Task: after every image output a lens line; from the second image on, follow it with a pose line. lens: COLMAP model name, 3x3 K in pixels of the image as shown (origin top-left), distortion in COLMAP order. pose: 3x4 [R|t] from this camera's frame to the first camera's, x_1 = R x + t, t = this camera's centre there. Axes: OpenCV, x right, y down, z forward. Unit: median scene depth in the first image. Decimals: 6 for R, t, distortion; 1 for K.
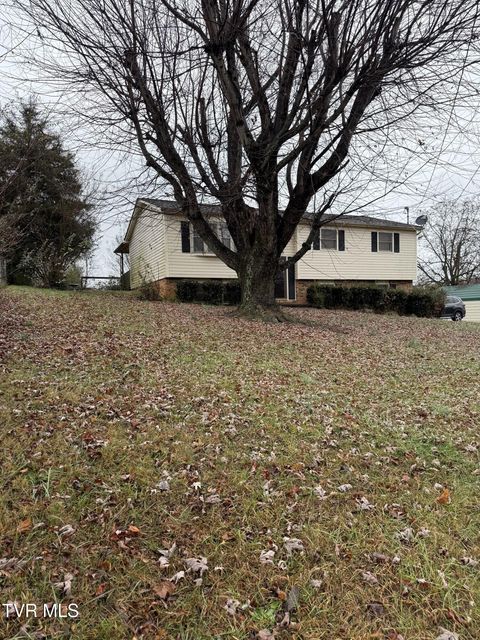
lens RADIAL K [[451.8, 0, 238.0], [0, 451.8, 321.4], [0, 0, 1]] dist [0.052193, -0.071637]
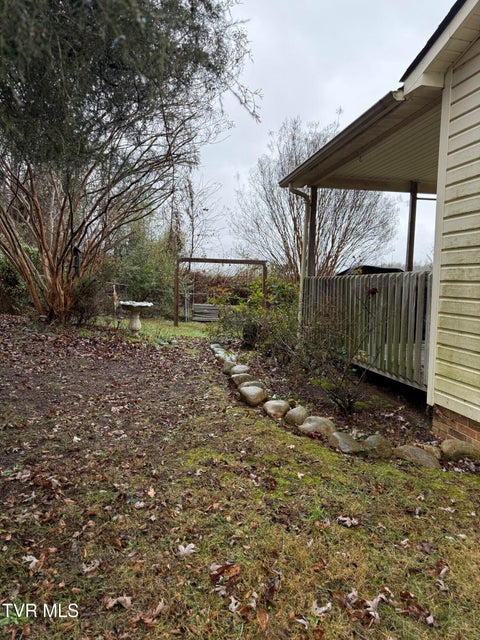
lens RADIAL K [[451.8, 0, 238.8], [0, 451.8, 318.8], [0, 0, 1]] dist [0.052193, -0.071637]
pose [[0.973211, 0.053437, -0.223616, -0.228537], [-0.035753, 0.995958, 0.082401, -0.092446], [0.227115, -0.072198, 0.971188, 0.710272]]
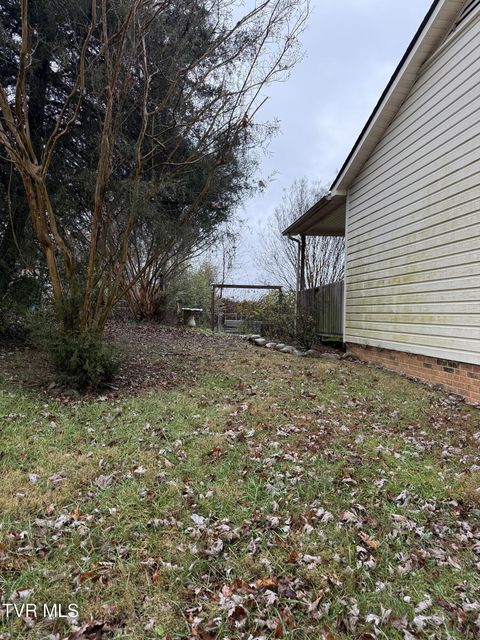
lens RADIAL K [[451.8, 0, 241.6], [0, 451.8, 319.9], [0, 0, 1]] dist [0.052193, -0.071637]
pose [[0.959730, 0.028197, -0.279505, -0.189036], [-0.025285, 0.999582, 0.014018, -0.076008], [0.279783, -0.006387, 0.960042, 0.576386]]
